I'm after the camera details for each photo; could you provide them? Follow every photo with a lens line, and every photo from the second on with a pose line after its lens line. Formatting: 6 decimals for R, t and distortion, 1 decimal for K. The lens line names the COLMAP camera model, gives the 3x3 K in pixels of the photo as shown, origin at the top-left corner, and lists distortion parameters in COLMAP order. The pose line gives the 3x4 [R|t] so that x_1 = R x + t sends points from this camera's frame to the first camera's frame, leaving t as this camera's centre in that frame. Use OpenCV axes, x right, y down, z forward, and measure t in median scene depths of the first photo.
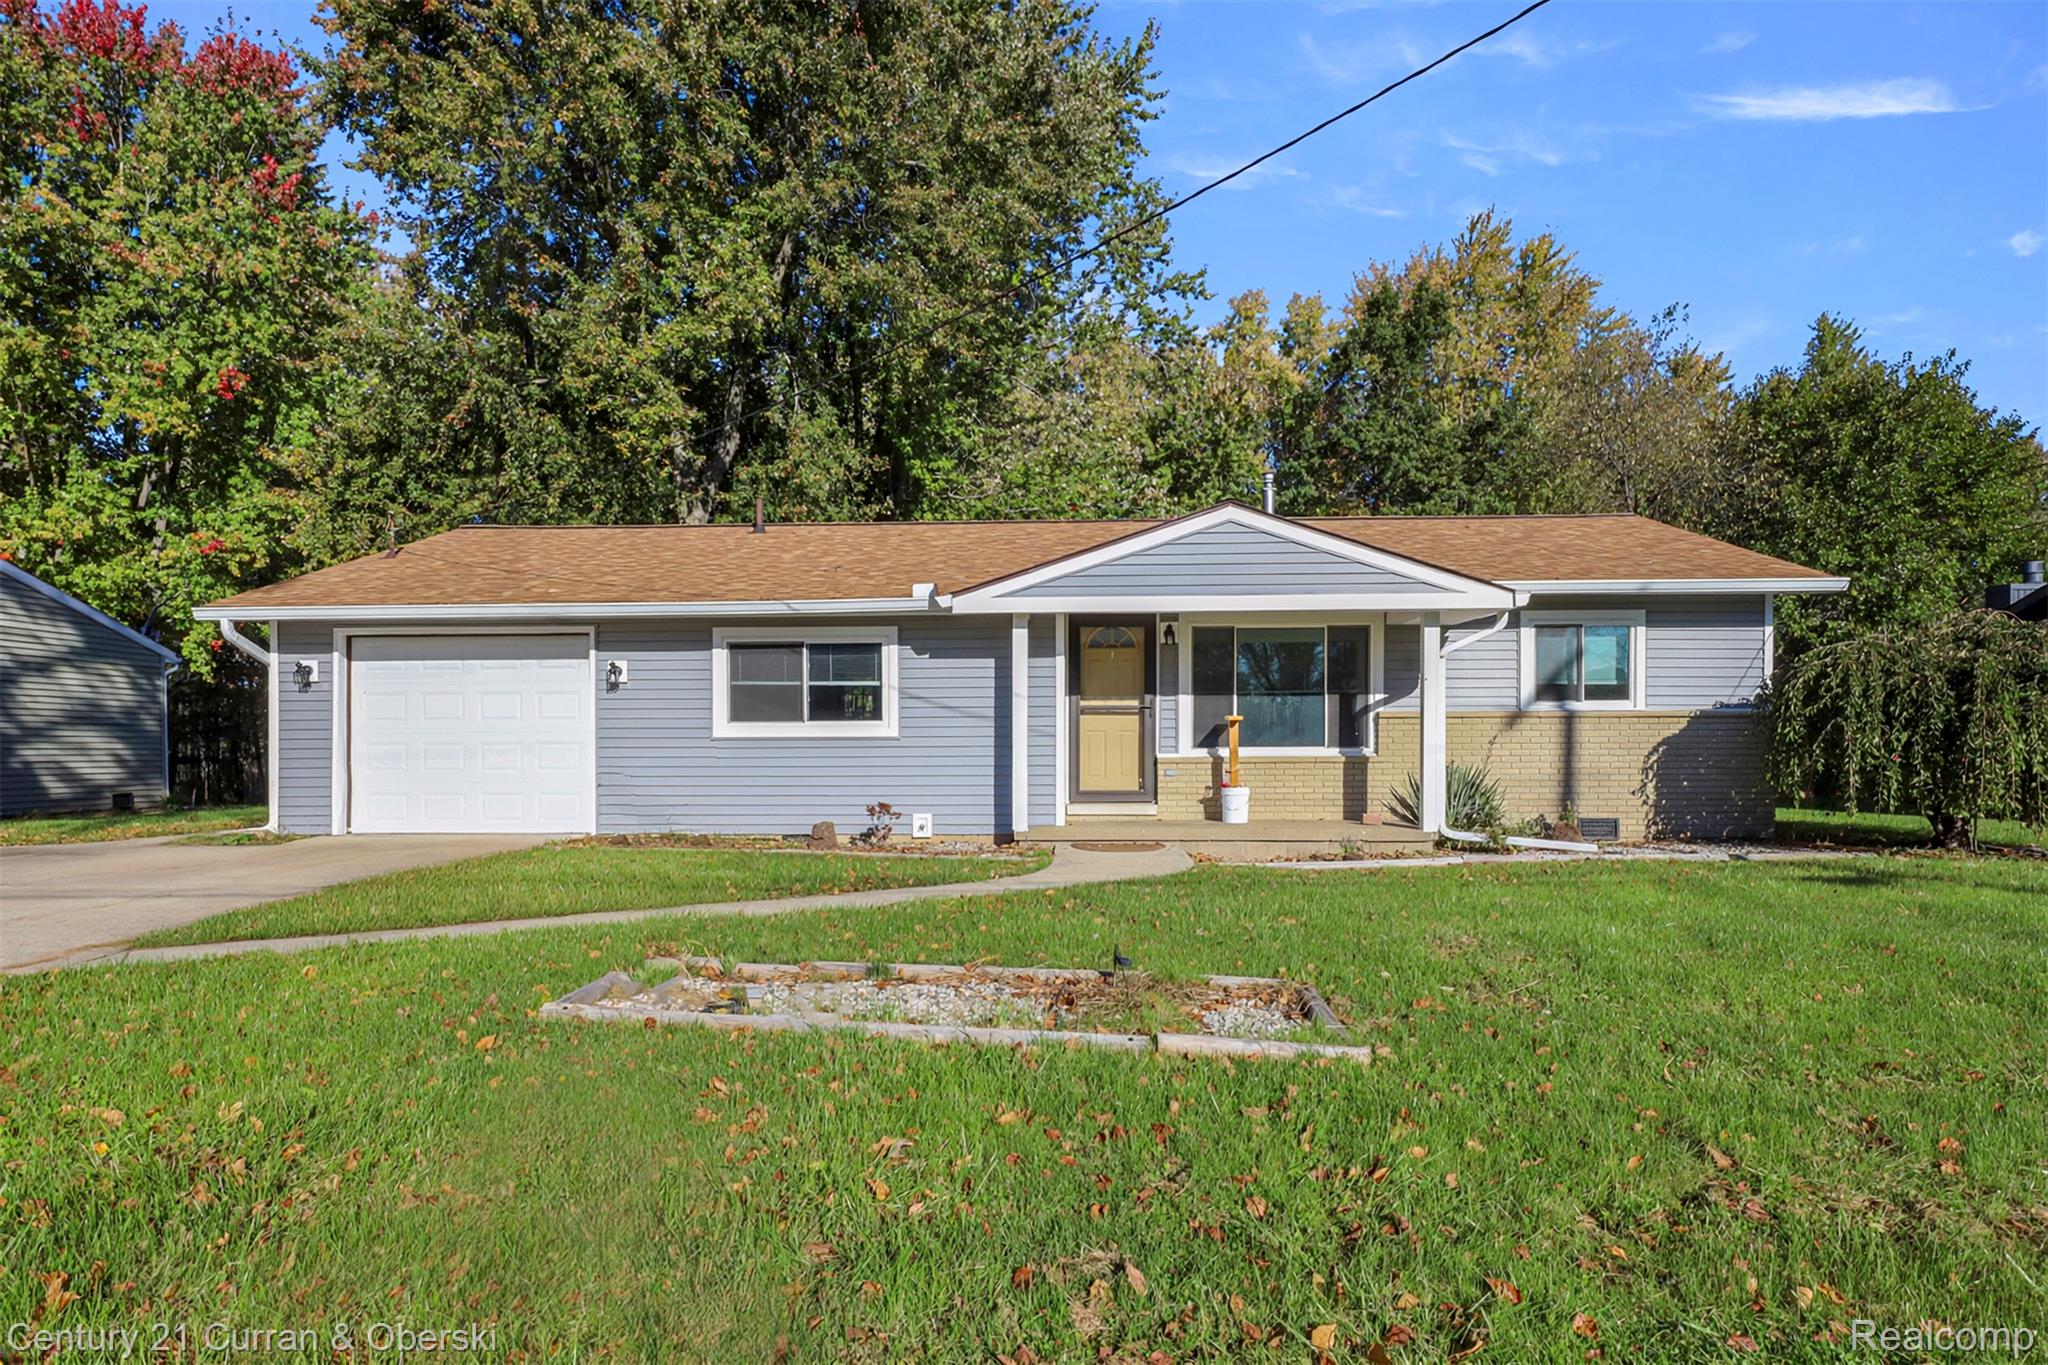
lens RADIAL K [[1163.4, 0, 1019.5], [0, 1163.4, 772.6], [0, 0, 1]] dist [-0.006674, -0.000548]
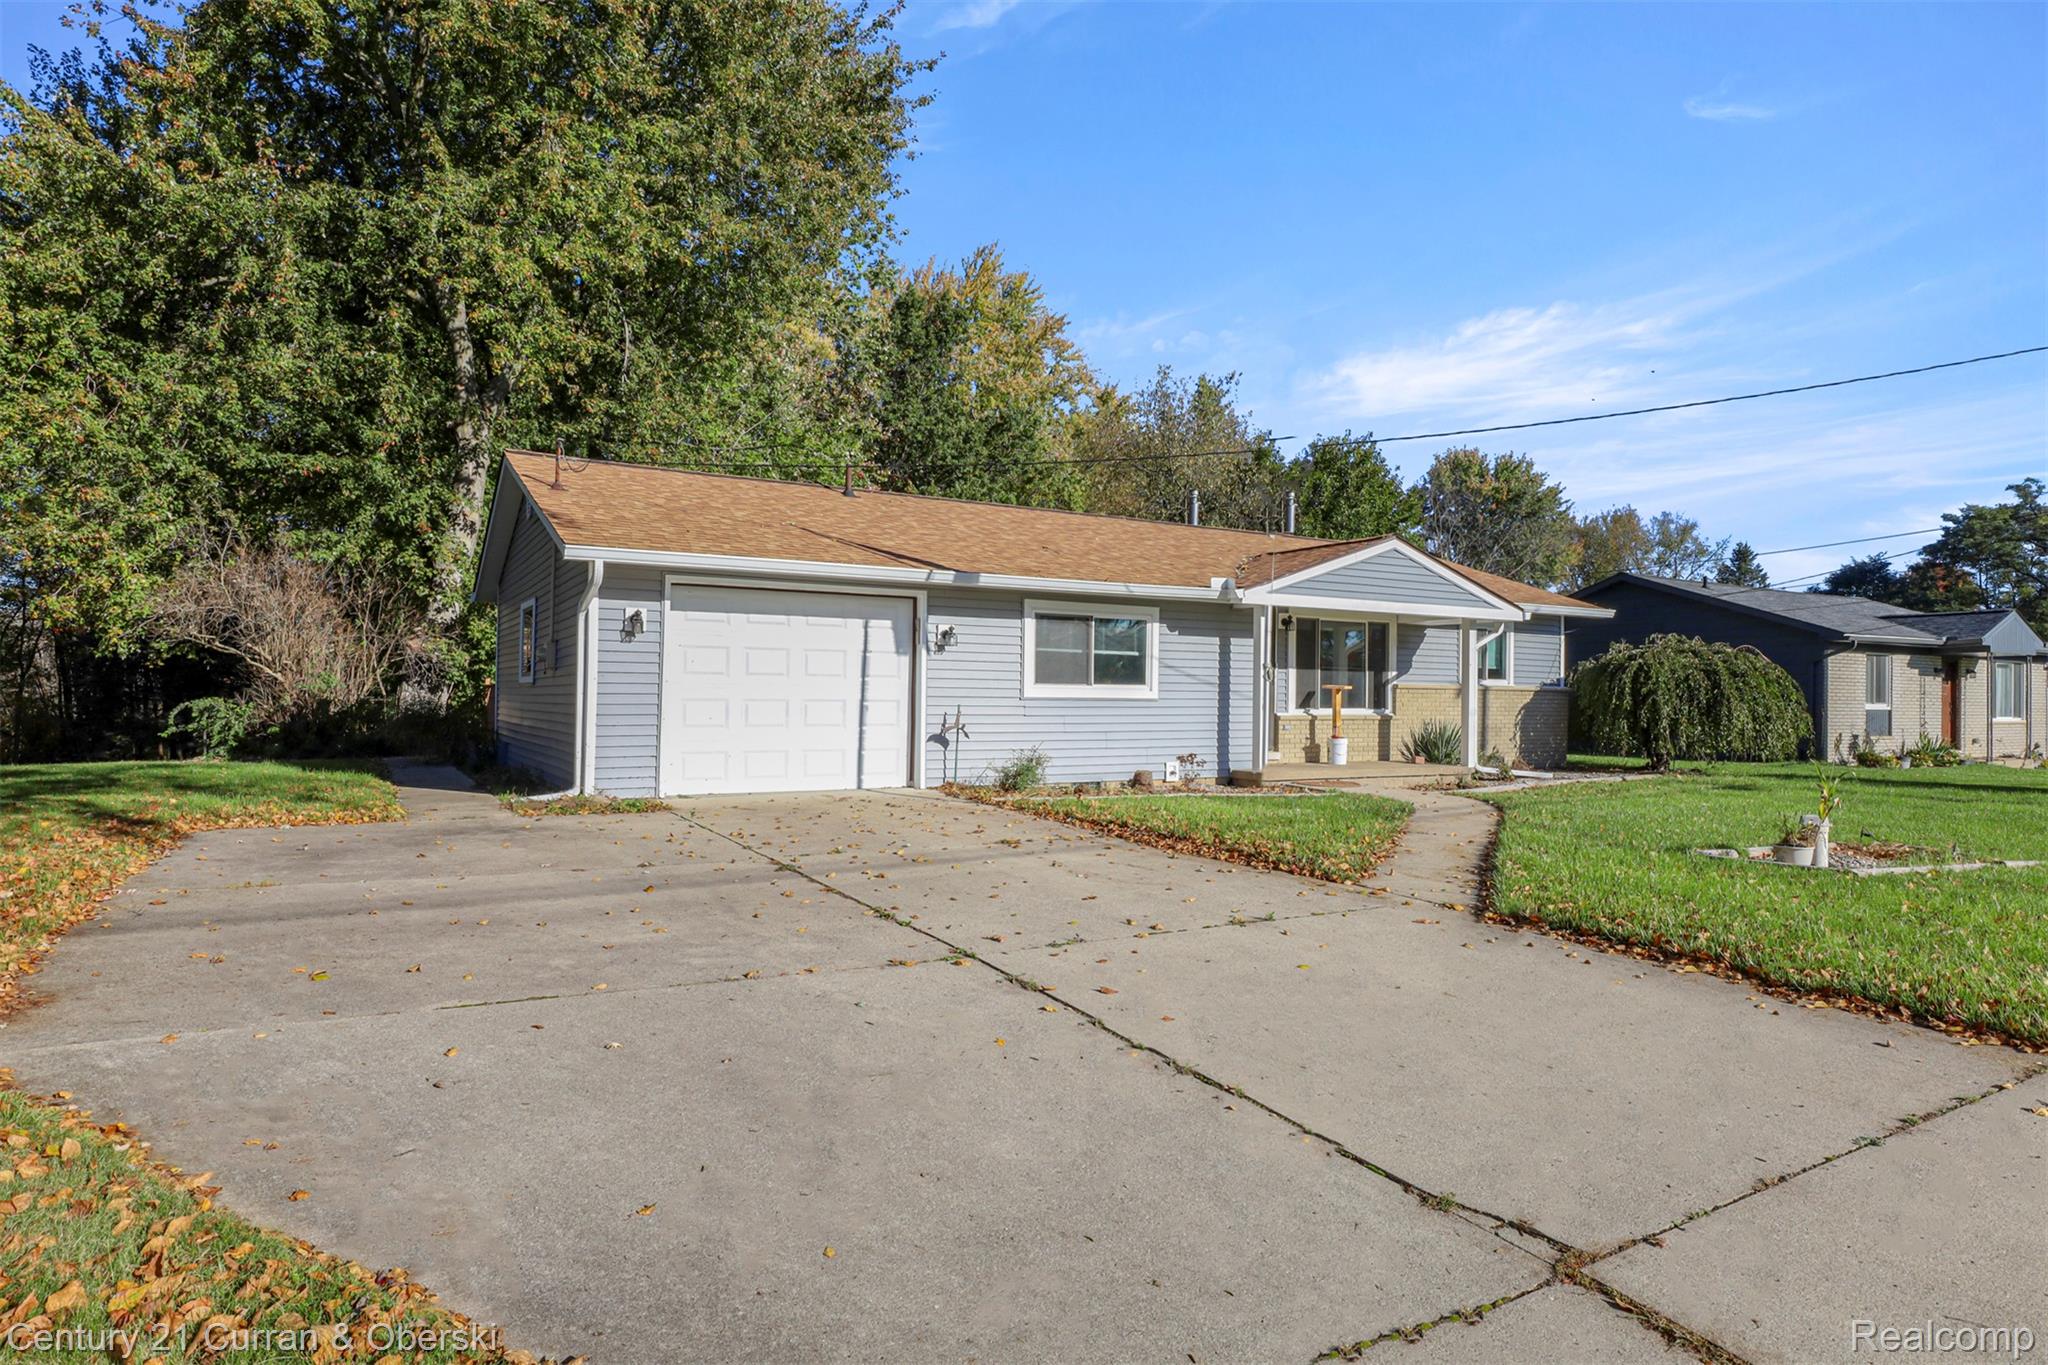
lens RADIAL K [[1163.4, 0, 1013.8], [0, 1163.4, 673.1], [0, 0, 1]] dist [-0.006674, -0.000548]
pose [[0.838774, 0.023261, 0.543982, -0.860430], [-0.001349, 0.999173, -0.040645, -0.007673], [-0.544478, 0.033358, 0.838112, 0.065839]]
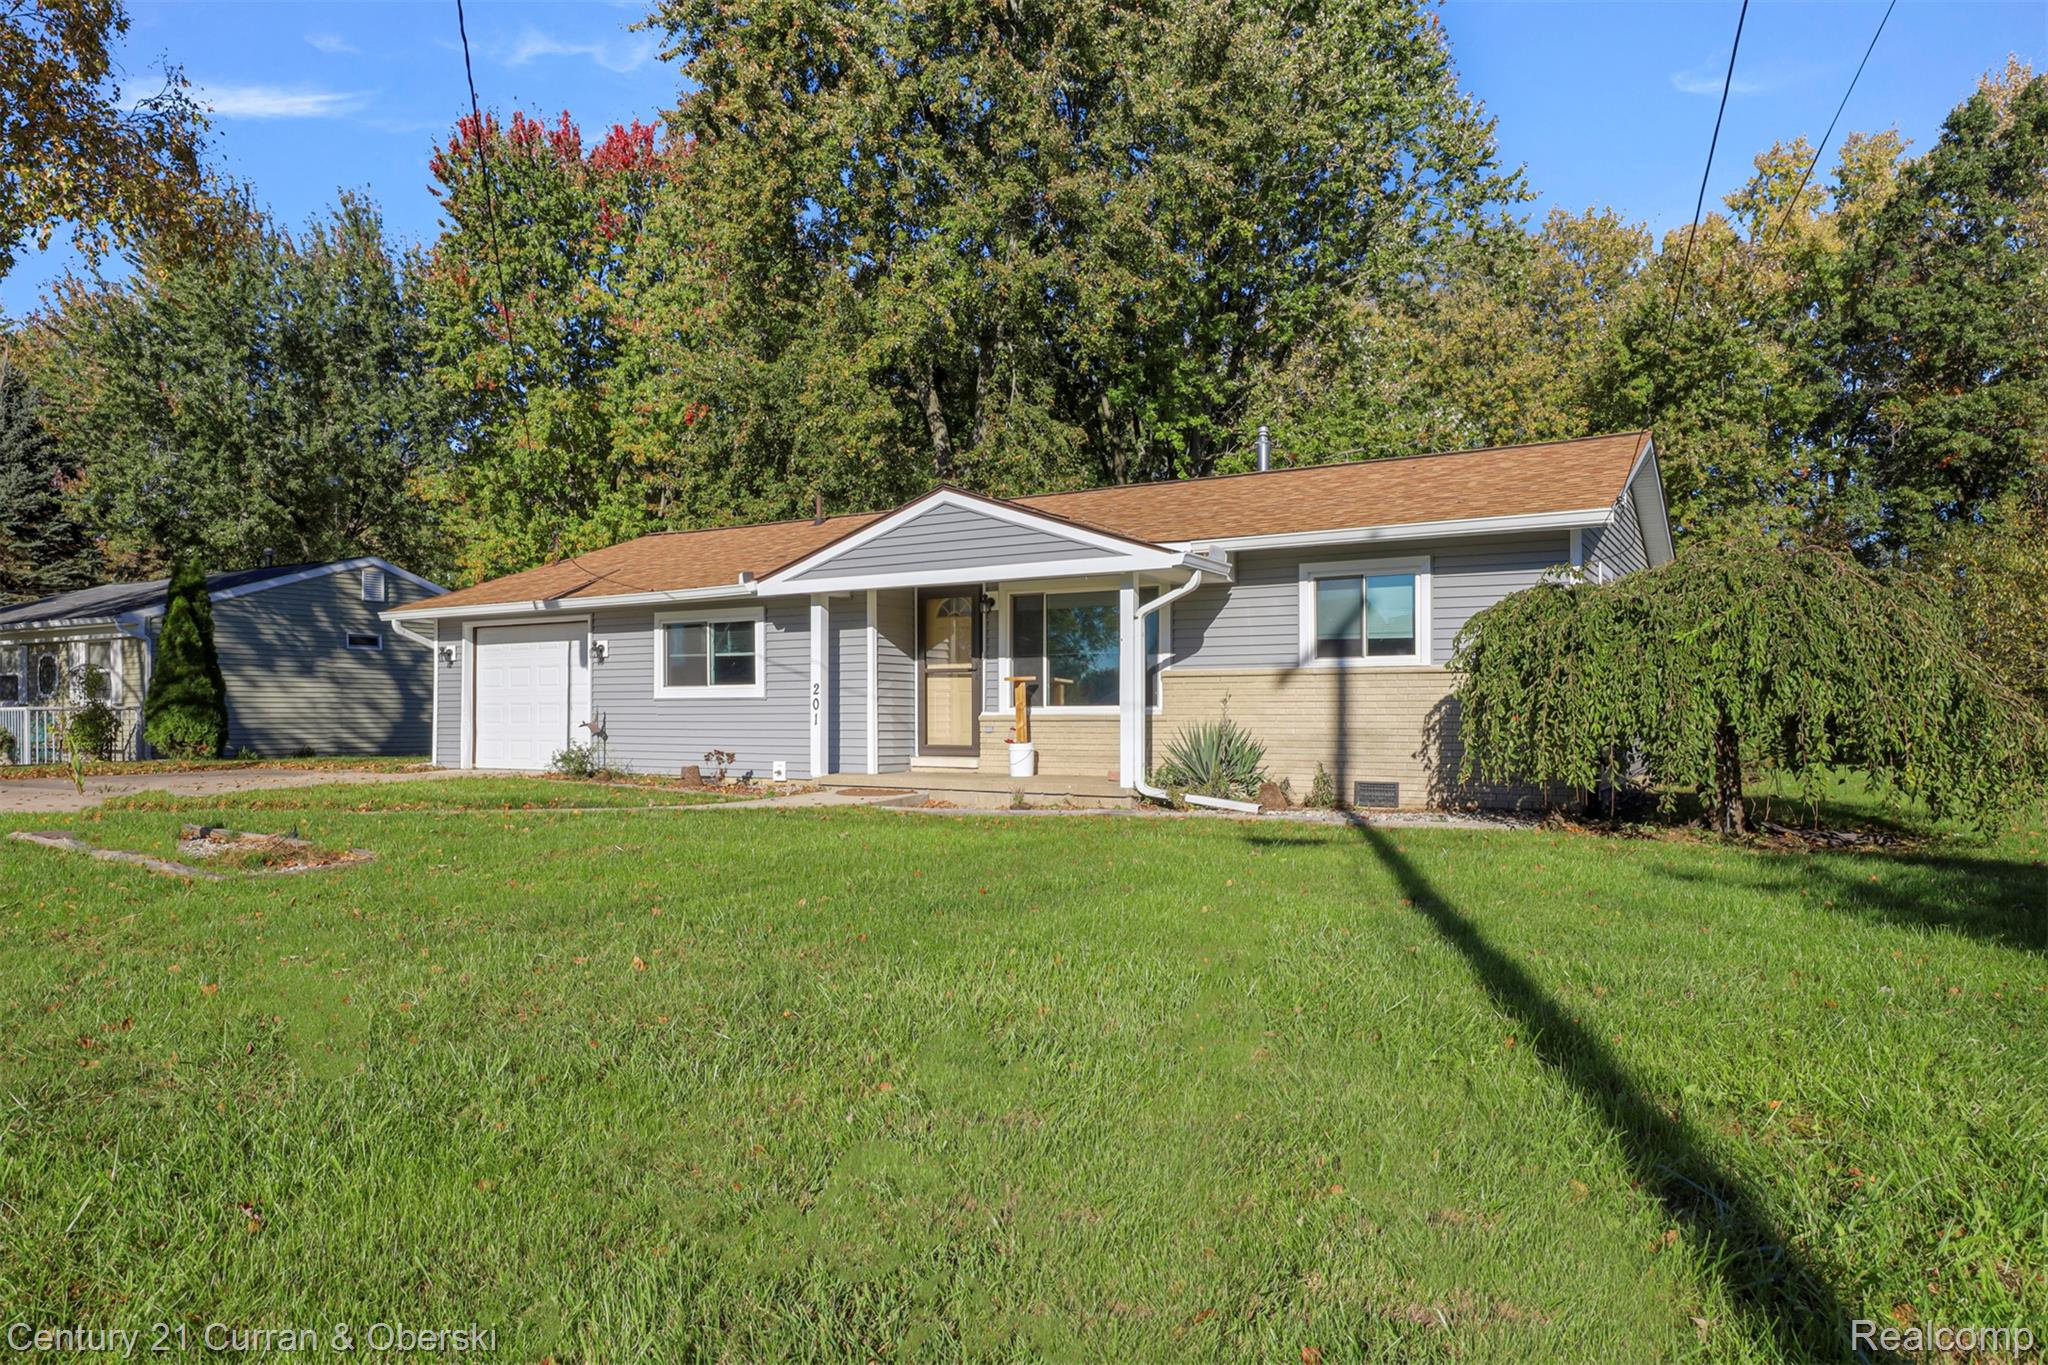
lens RADIAL K [[1264.9, 0, 1016.1], [0, 1264.9, 699.6], [0, 0, 1]] dist [-0.007770, -0.001368]
pose [[0.880128, -0.003077, -0.474727, 0.726632], [-0.011926, 0.999520, -0.028588, 0.005608], [0.474587, 0.030823, 0.879669, -0.029892]]
